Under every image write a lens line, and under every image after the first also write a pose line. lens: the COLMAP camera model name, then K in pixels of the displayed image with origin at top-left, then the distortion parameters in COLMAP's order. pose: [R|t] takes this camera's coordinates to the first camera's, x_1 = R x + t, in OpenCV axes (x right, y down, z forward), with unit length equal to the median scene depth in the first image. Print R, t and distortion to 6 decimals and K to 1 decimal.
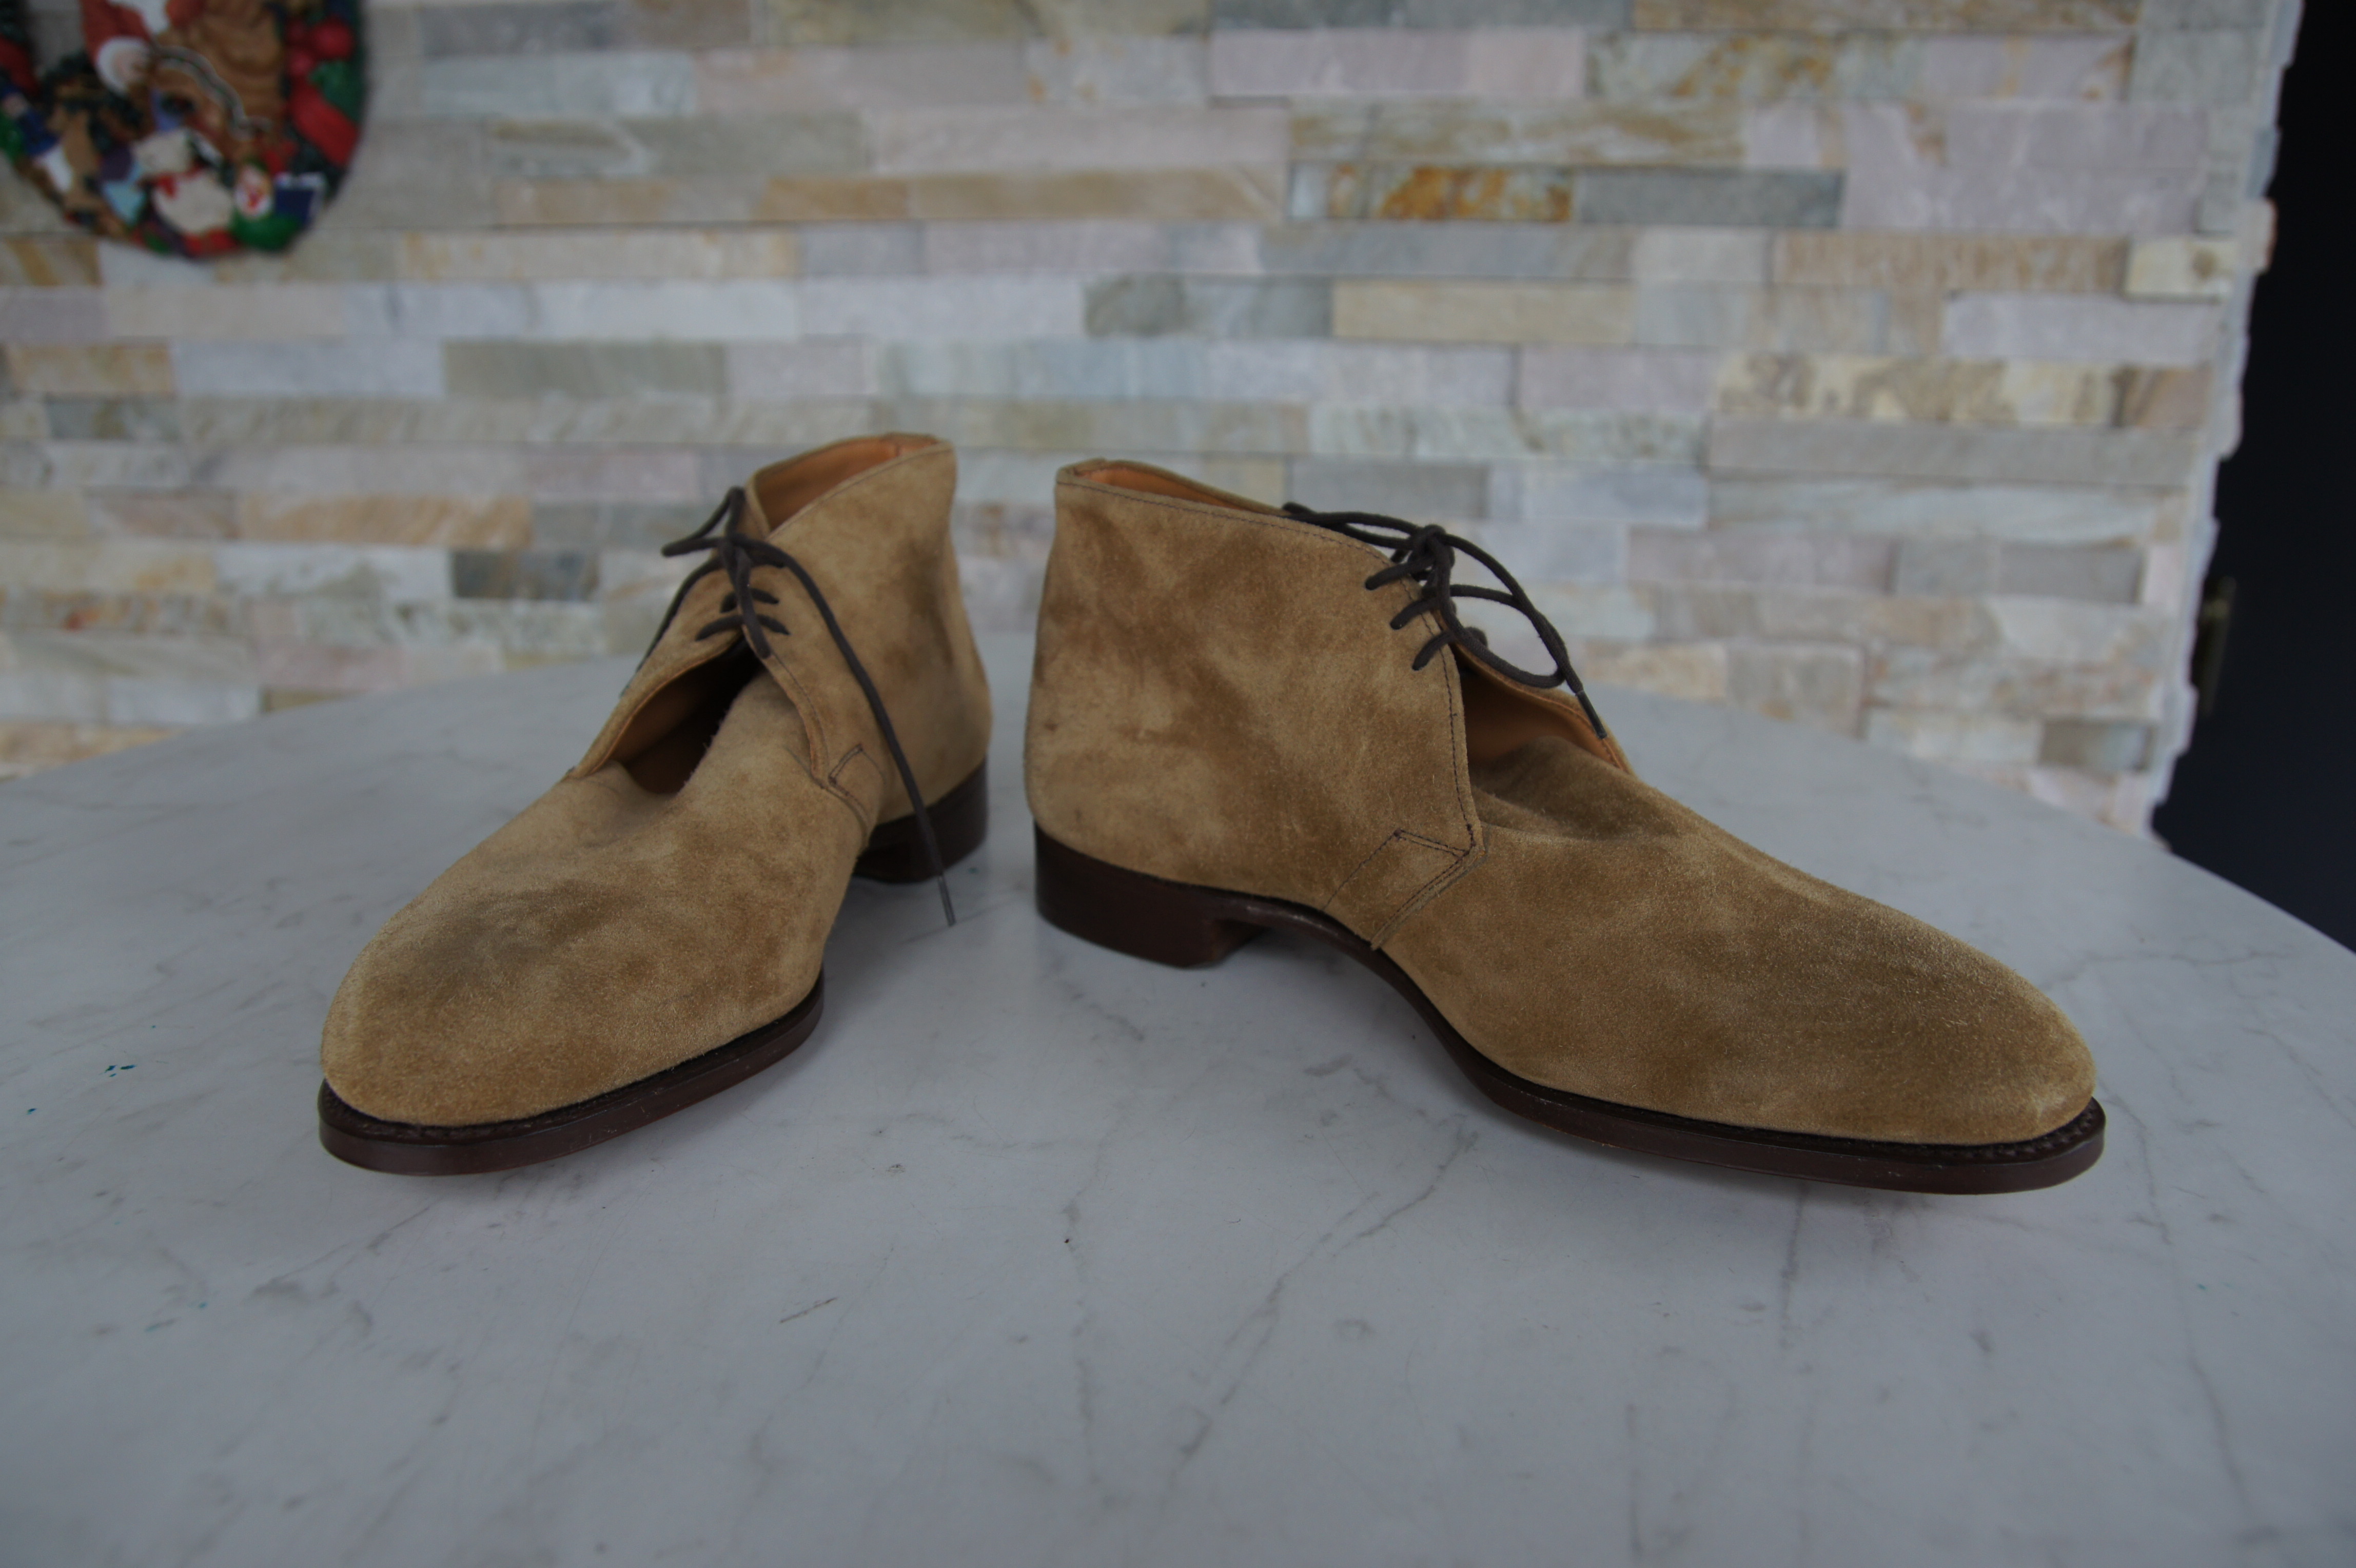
lens RADIAL K [[1654.7, 0, 1166.4], [0, 1654.7, 782.7], [0, 0, 1]] dist [-0.107264, 0.066985]
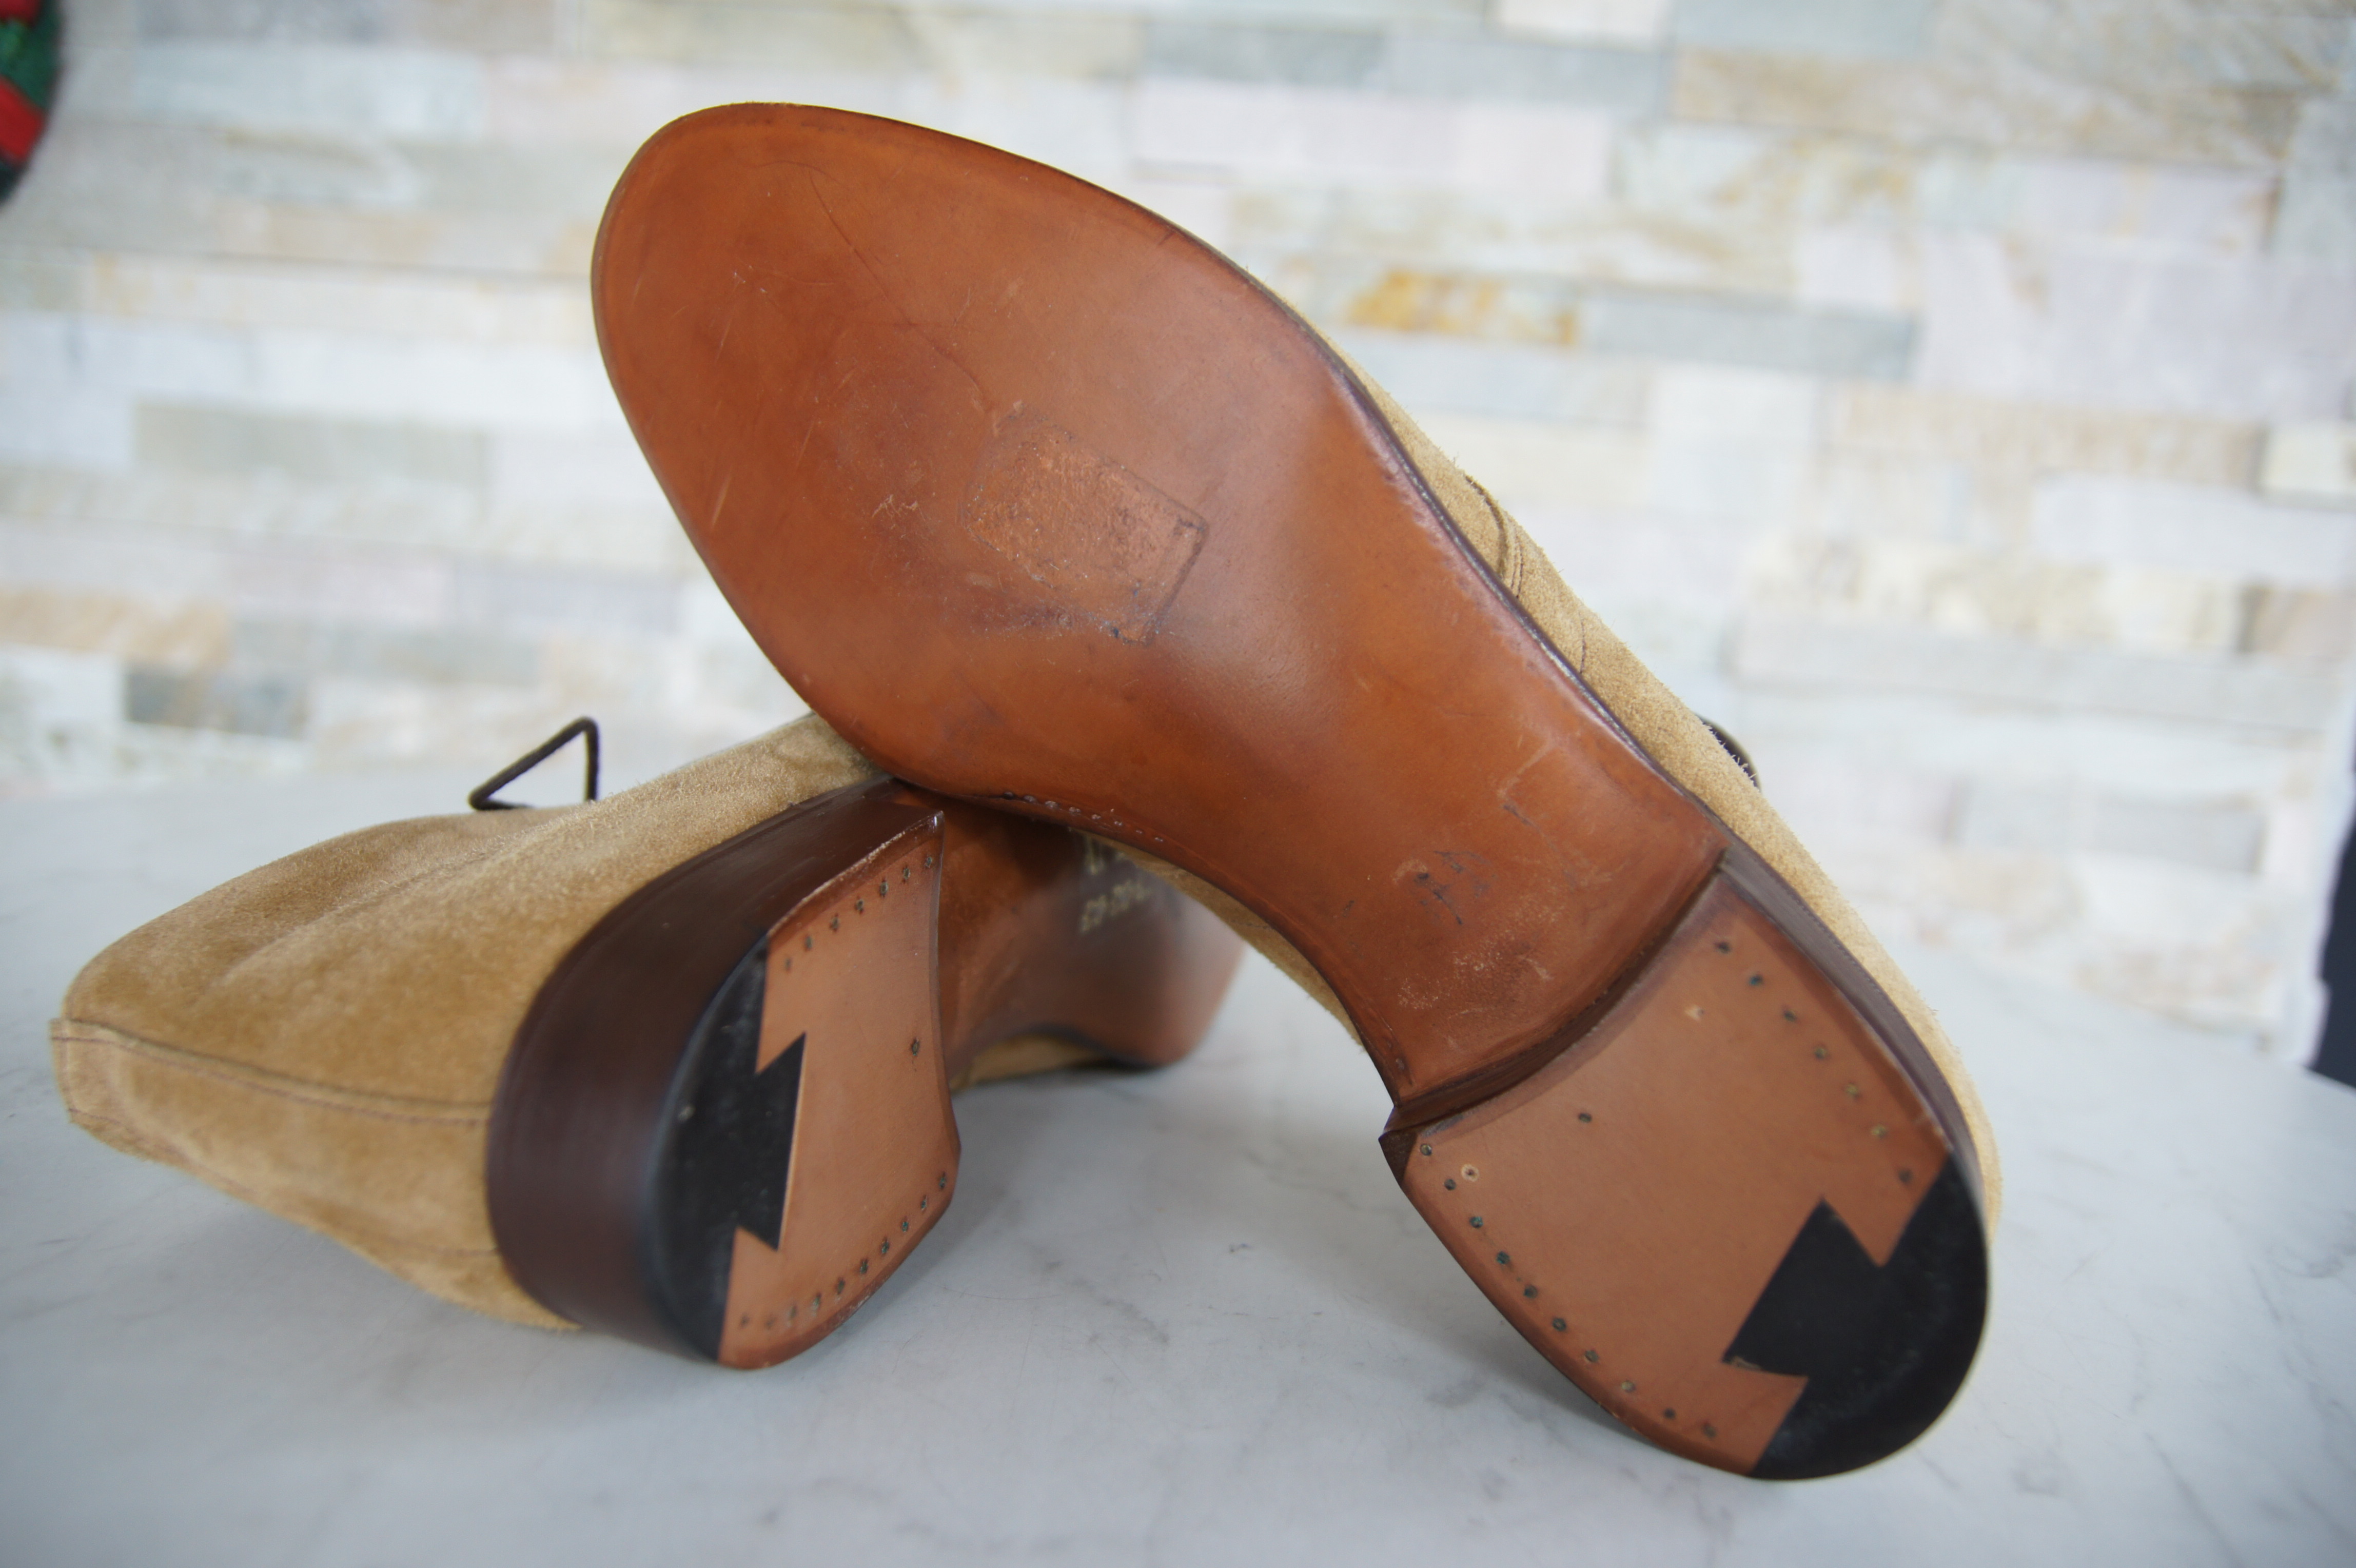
lens RADIAL K [[1654.7, 0, 1169.3], [0, 1654.7, 798.8], [0, 0, 1]] dist [-0.107264, 0.066985]
pose [[0.995453, 0.068215, 0.066479, 0.012939], [-0.060685, 0.992147, -0.109373, -0.030145], [-0.073417, 0.104841, 0.991775, 0.245095]]
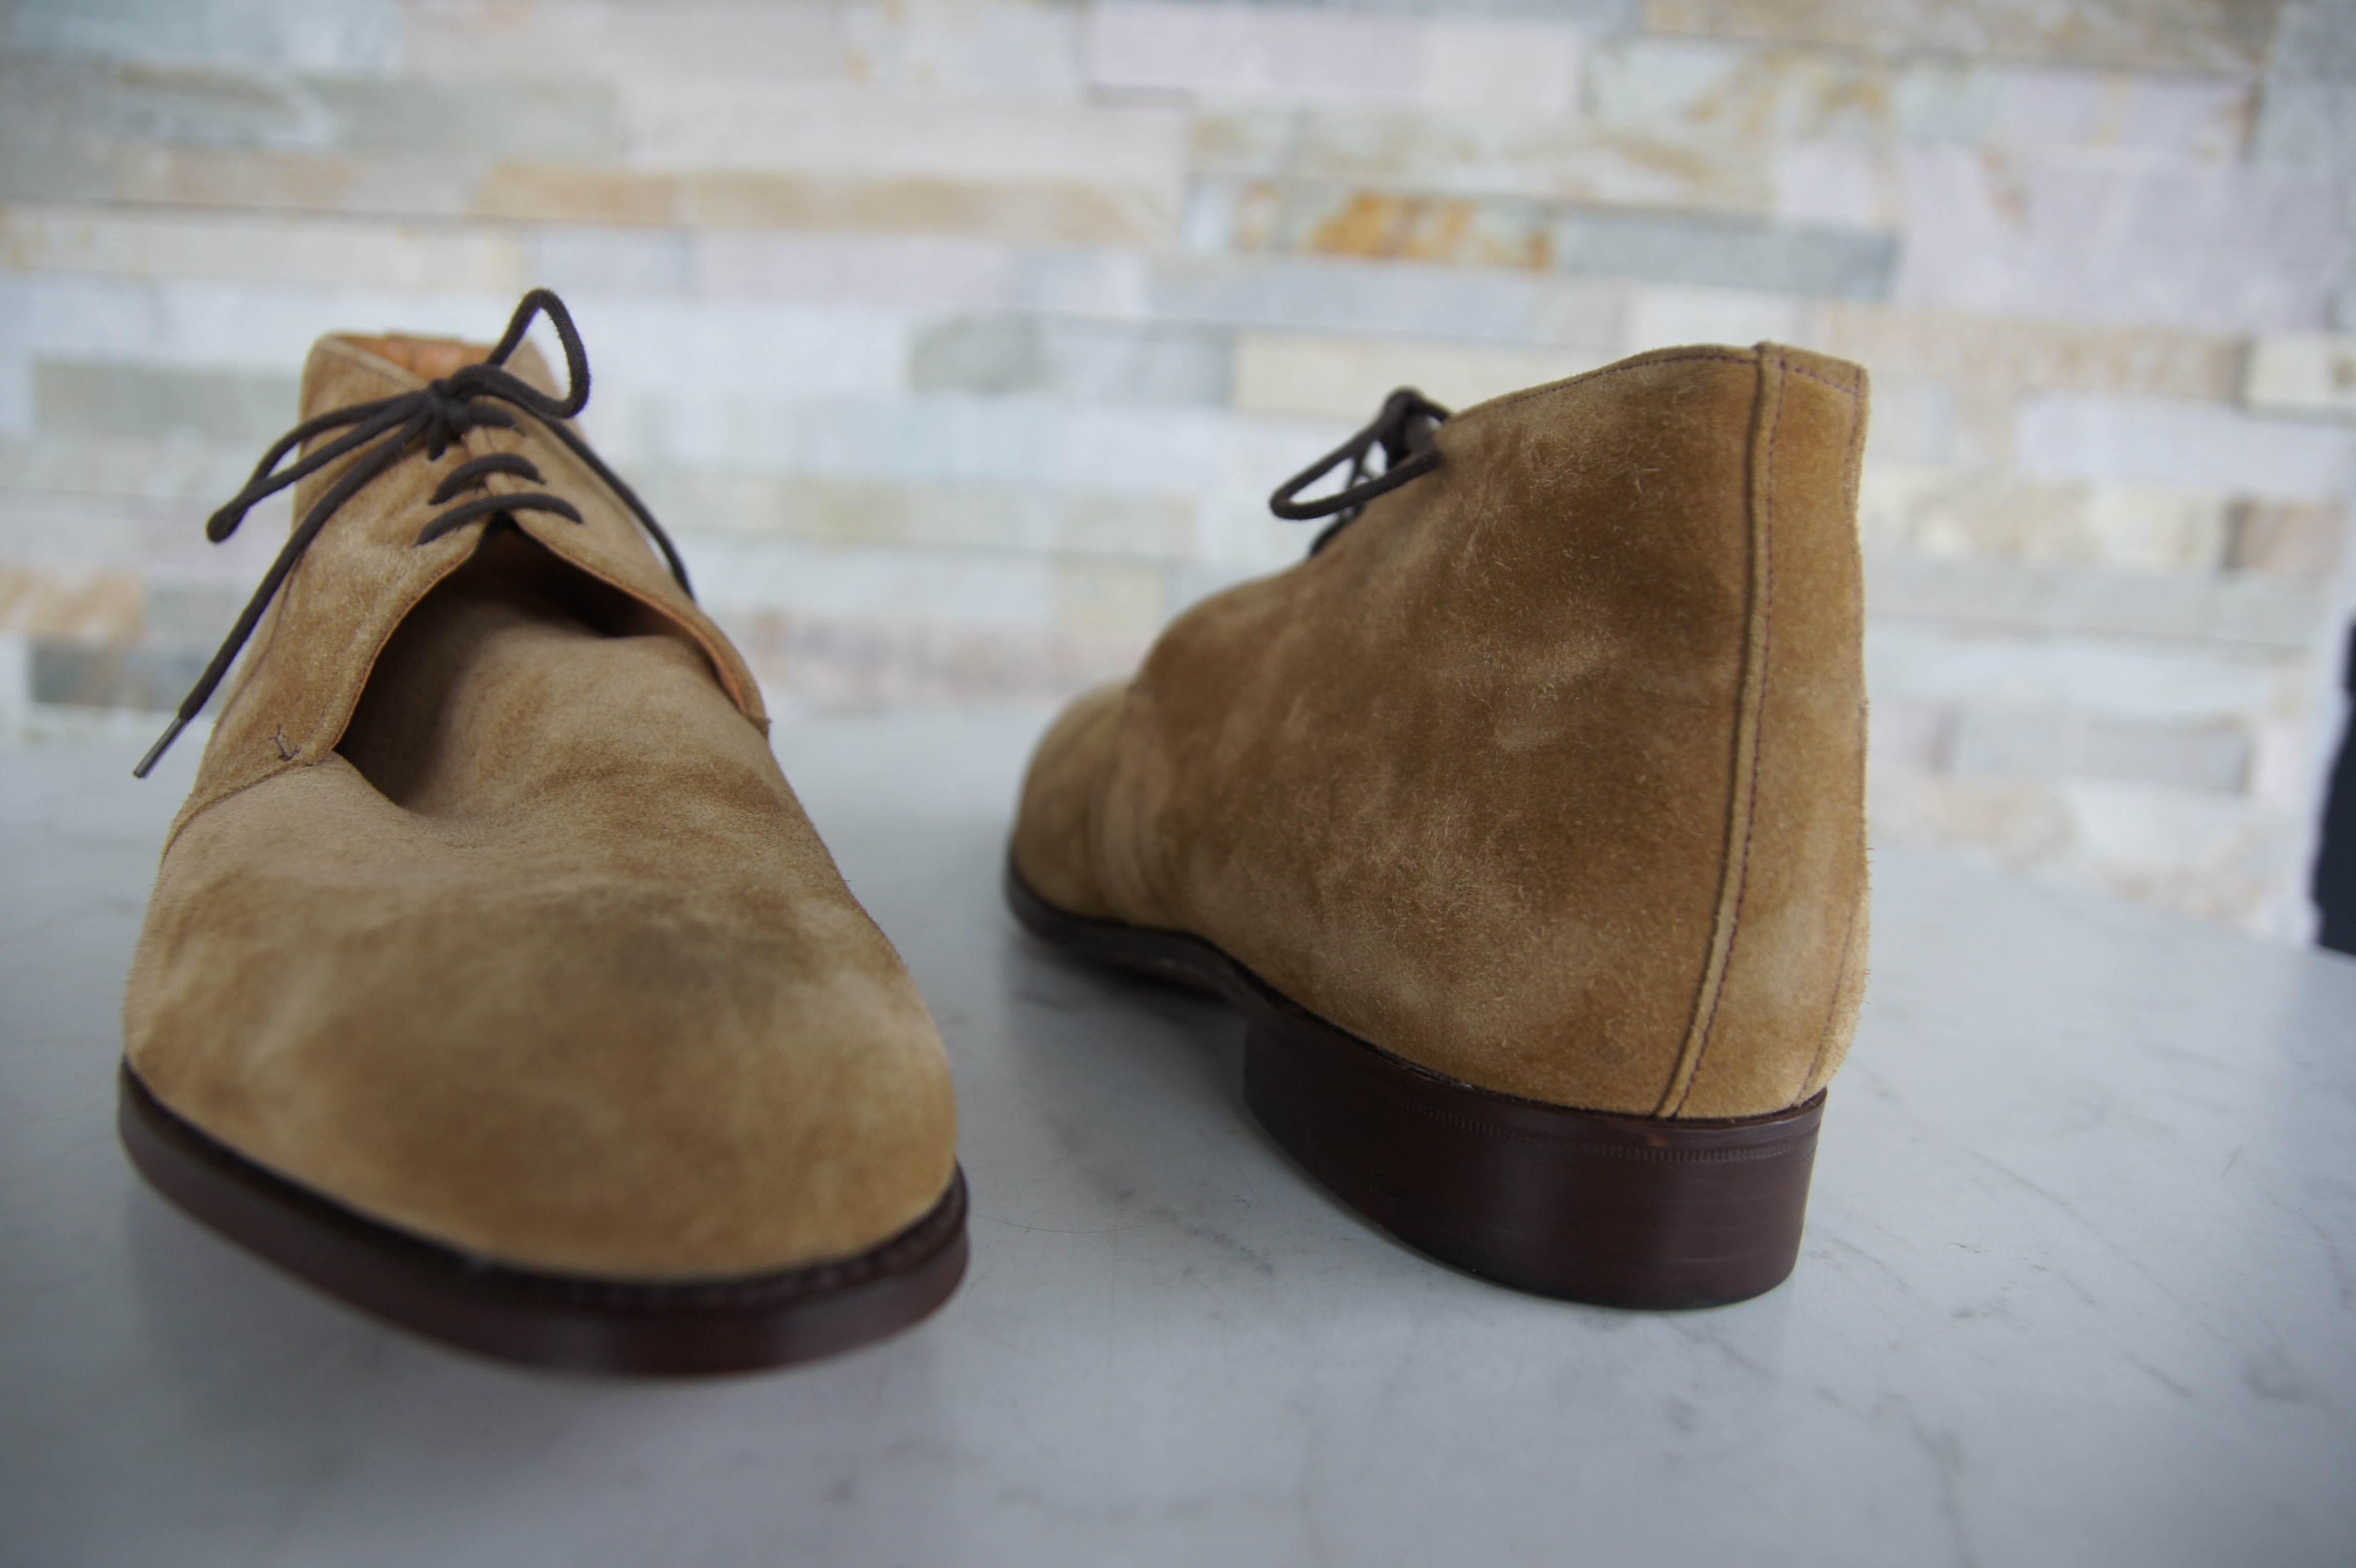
lens RADIAL K [[1654.7, 0, 1169.7], [0, 1654.7, 787.2], [0, 0, 1]] dist [-0.107264, 0.066985]
pose [[0.993670, 0.040191, 0.104903, -0.001340], [-0.028900, 0.993837, -0.107015, -0.017383], [-0.108557, 0.103306, 0.988708, 0.277379]]
